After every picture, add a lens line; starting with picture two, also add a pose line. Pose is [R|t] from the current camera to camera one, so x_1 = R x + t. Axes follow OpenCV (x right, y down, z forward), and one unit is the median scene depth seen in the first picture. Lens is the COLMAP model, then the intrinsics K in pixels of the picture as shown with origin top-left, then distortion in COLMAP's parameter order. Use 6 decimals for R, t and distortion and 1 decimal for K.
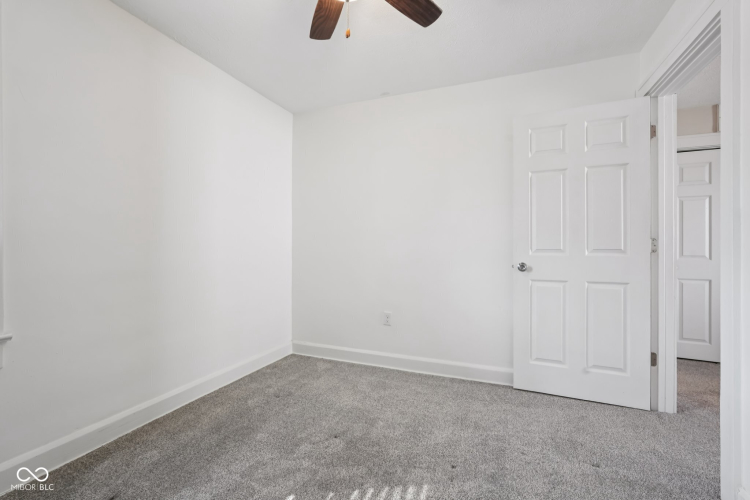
lens RADIAL K [[330.0, 0, 372.7], [0, 330.0, 246.9], [0, 0, 1]] dist [-0.006176, 0.002586]
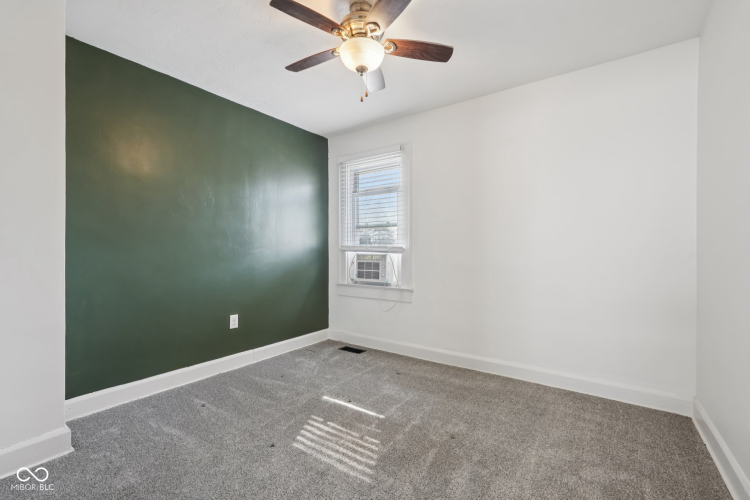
lens RADIAL K [[330.0, 0, 370.5], [0, 330.0, 248.5], [0, 0, 1]] dist [-0.006176, 0.002586]
pose [[-0.249977, -0.012564, -0.968170, 0.865479], [0.000030, 0.999916, -0.012983, 0.011828], [0.968252, -0.003275, -0.249955, 0.937875]]
